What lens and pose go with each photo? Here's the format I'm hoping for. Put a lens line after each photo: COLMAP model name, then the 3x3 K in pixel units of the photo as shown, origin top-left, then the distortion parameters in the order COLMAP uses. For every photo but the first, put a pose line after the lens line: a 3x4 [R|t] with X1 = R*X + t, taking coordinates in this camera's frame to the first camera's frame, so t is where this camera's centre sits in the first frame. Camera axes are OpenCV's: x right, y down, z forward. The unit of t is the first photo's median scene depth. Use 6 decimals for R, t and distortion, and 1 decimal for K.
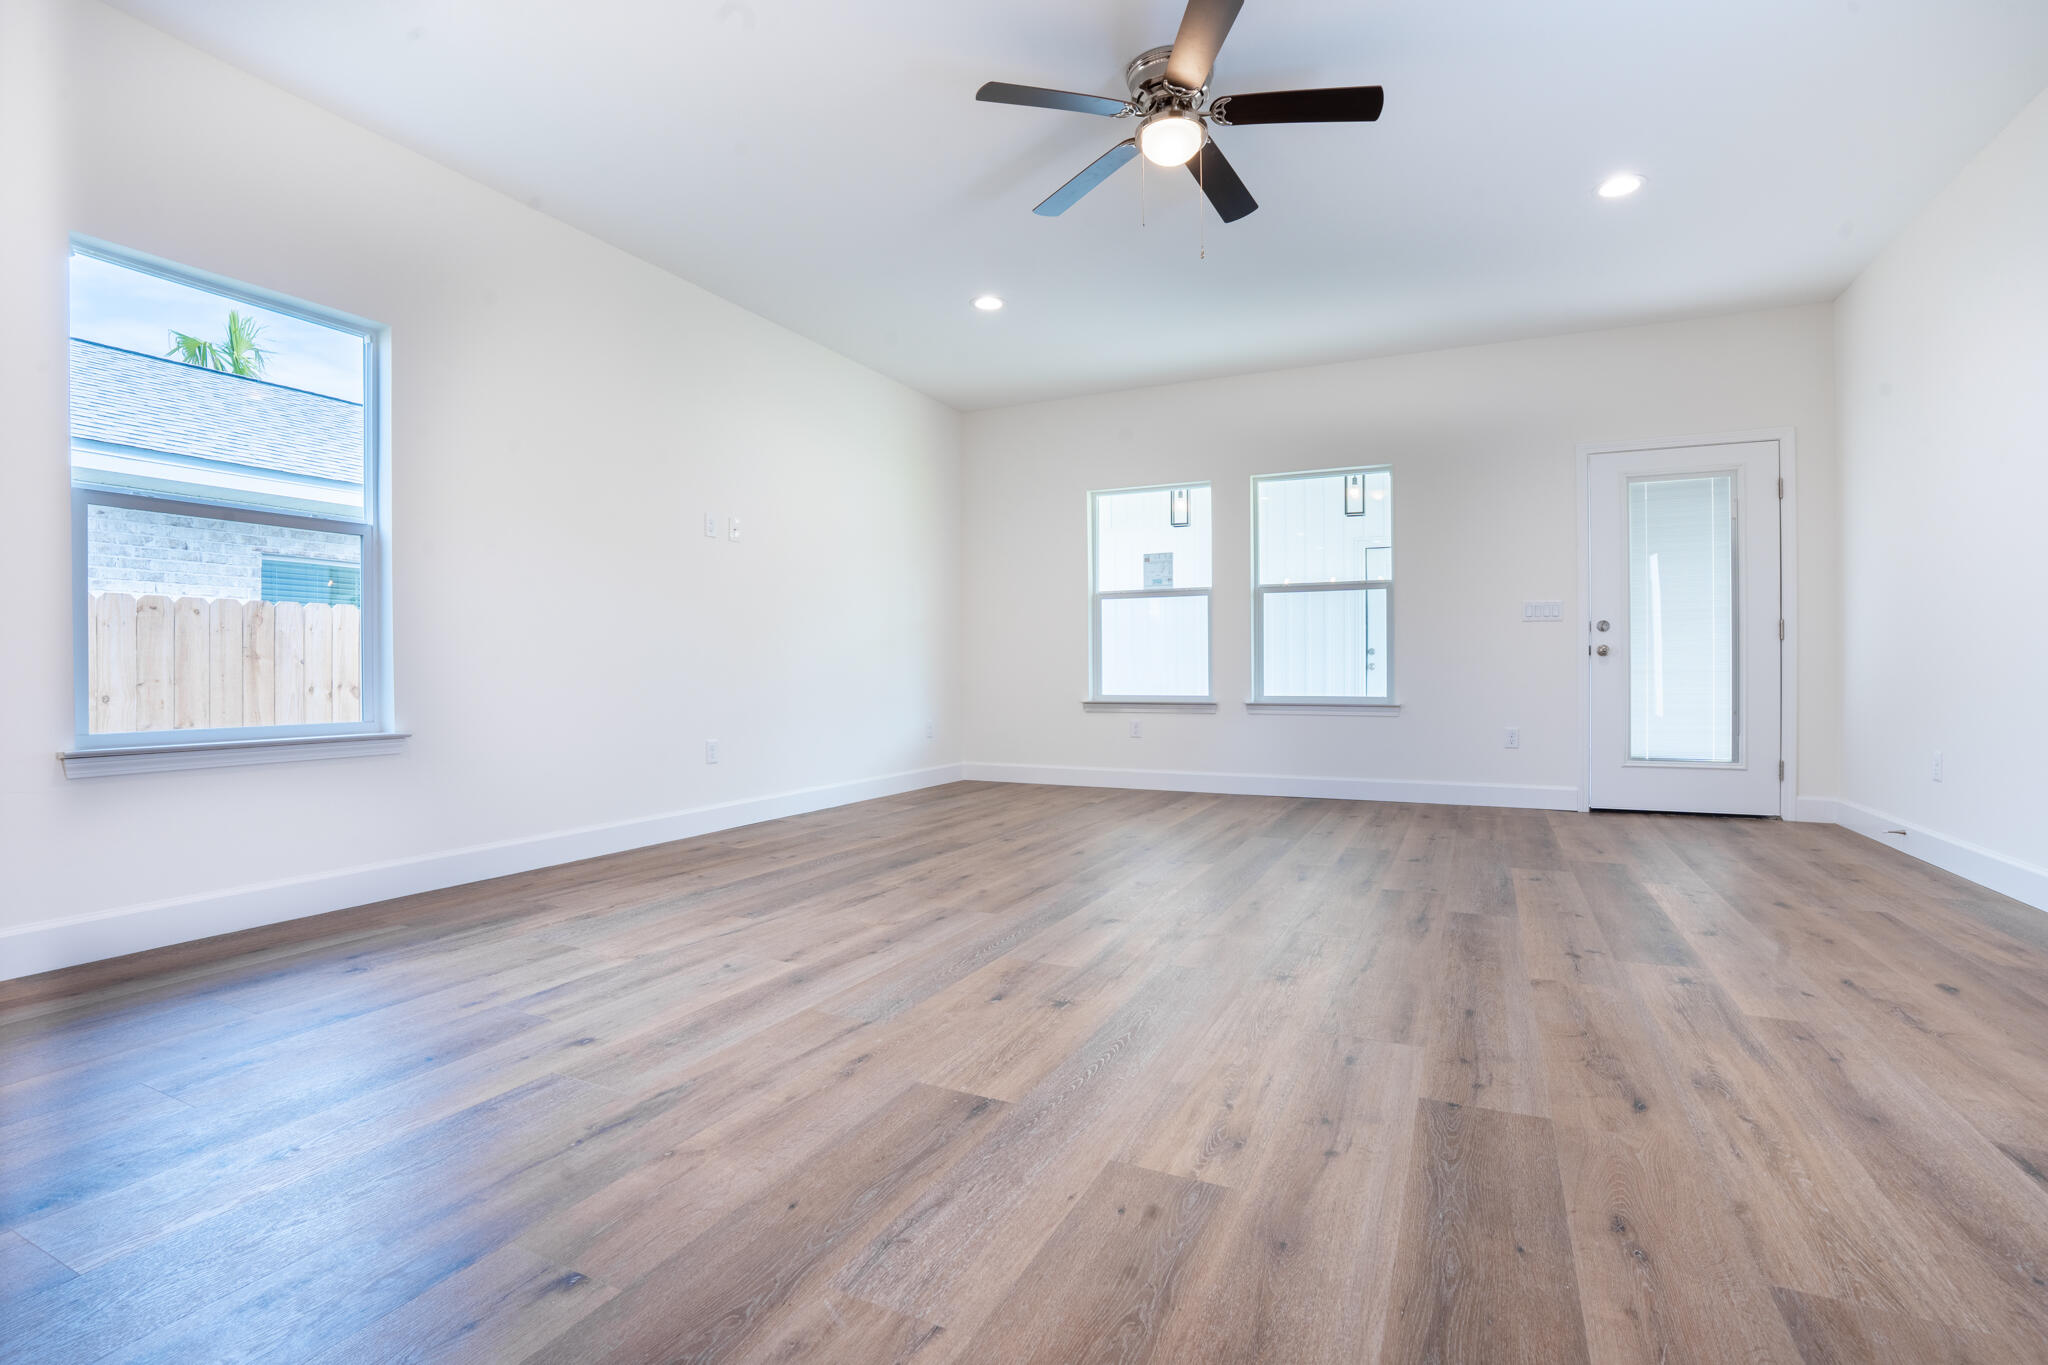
lens RADIAL K [[948.1, 0, 1030.2], [0, 948.1, 681.8], [0, 0, 1]] dist [-0.061186, 0.018869]
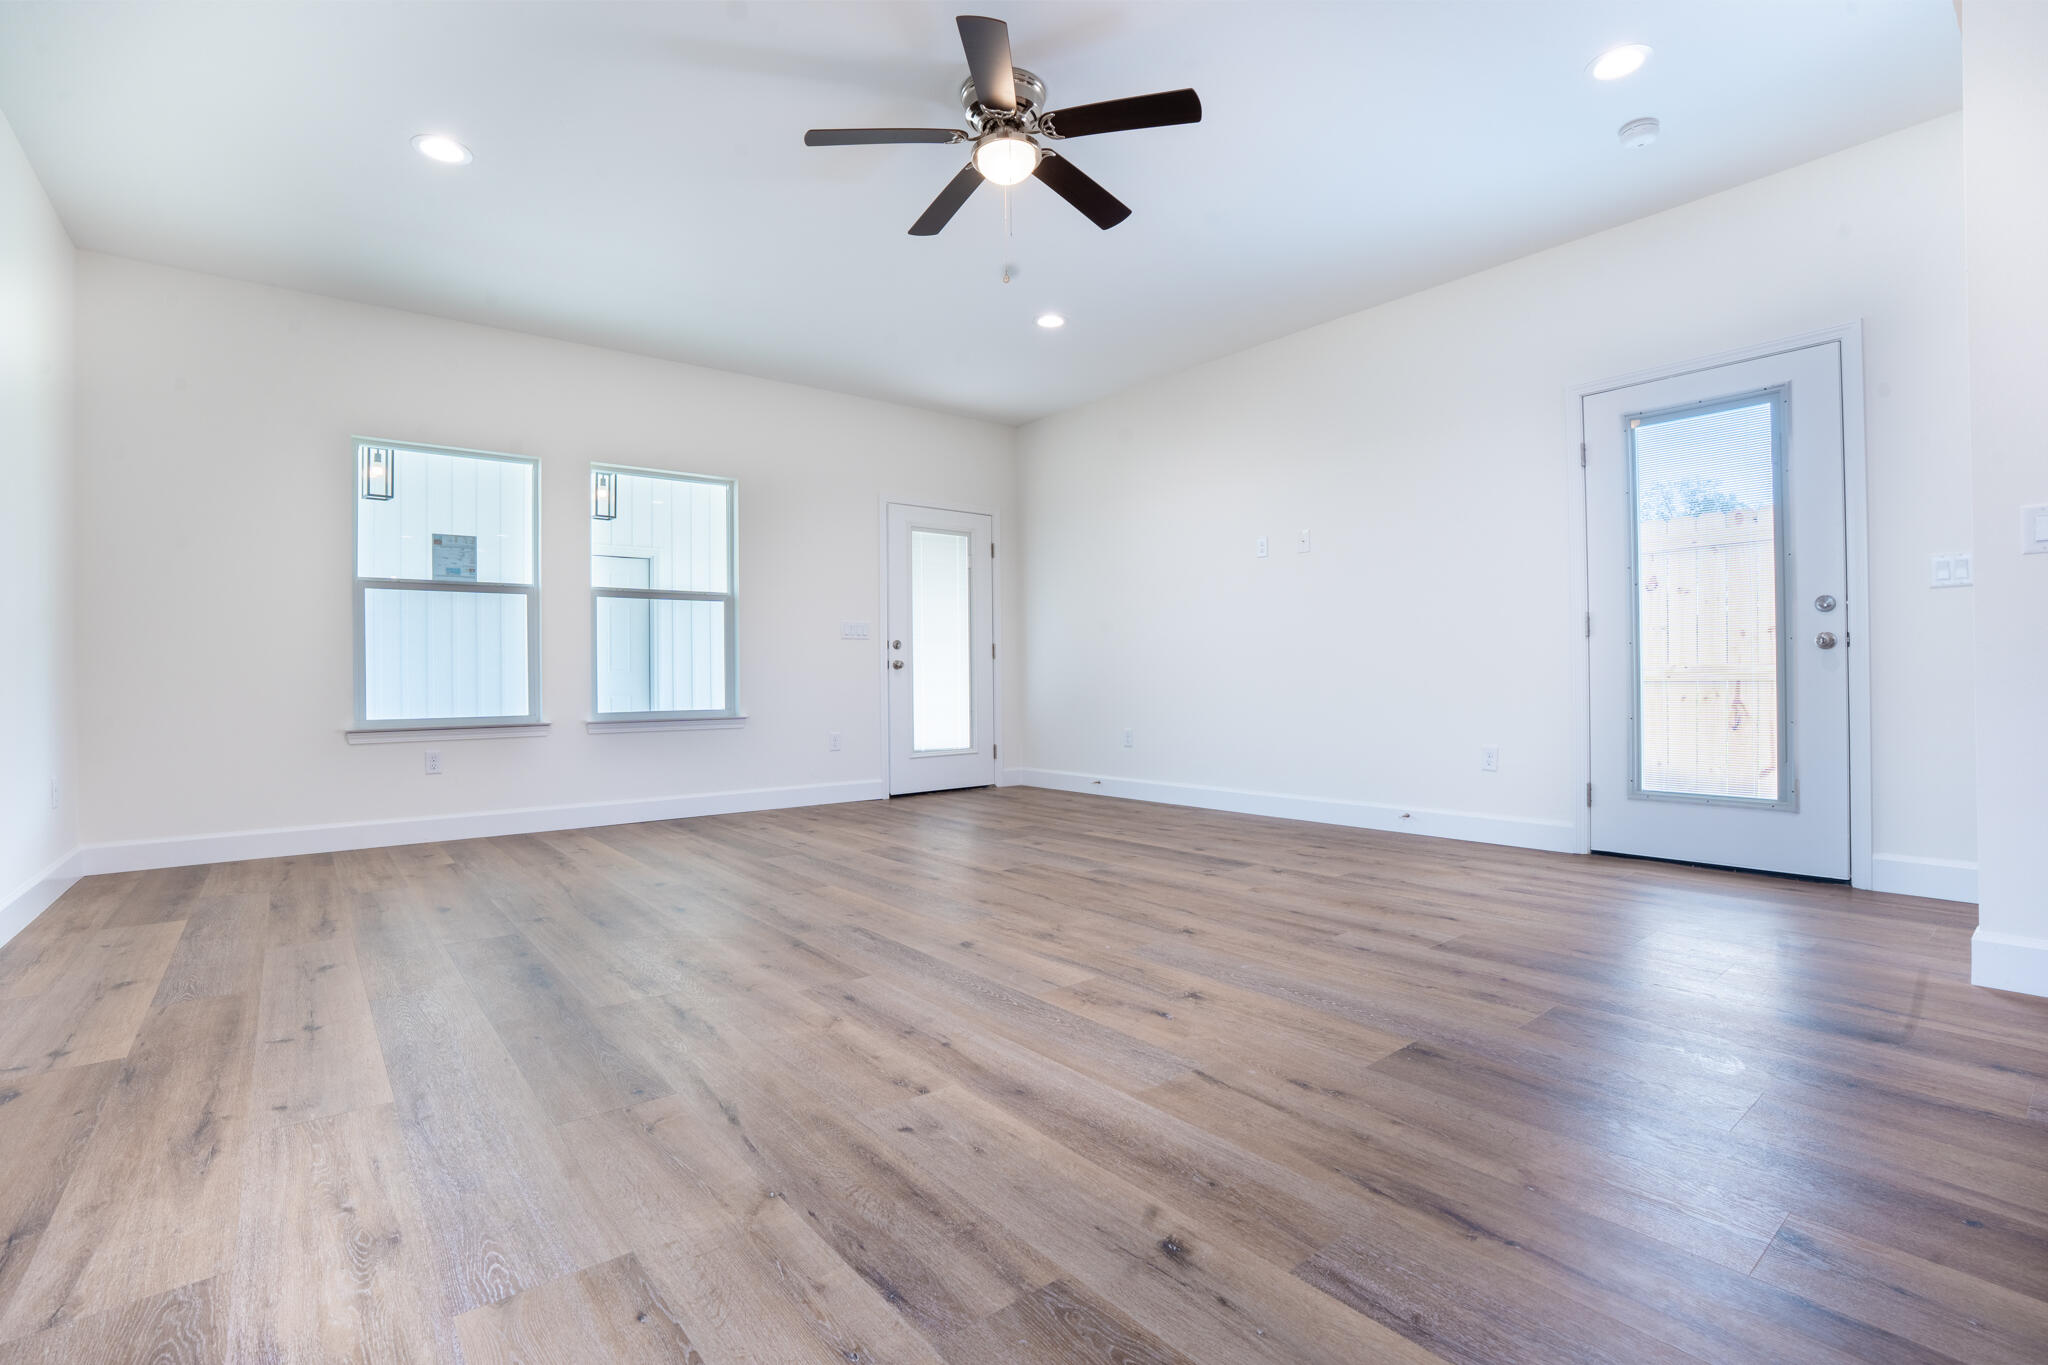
lens RADIAL K [[948.1, 0, 1022.3], [0, 948.1, 667.9], [0, 0, 1]] dist [-0.061186, 0.018869]
pose [[0.428323, 0.007371, 0.903595, -0.486603], [0.023639, 0.999533, -0.019359, -0.001641], [-0.903316, 0.029652, 0.427949, 0.354994]]
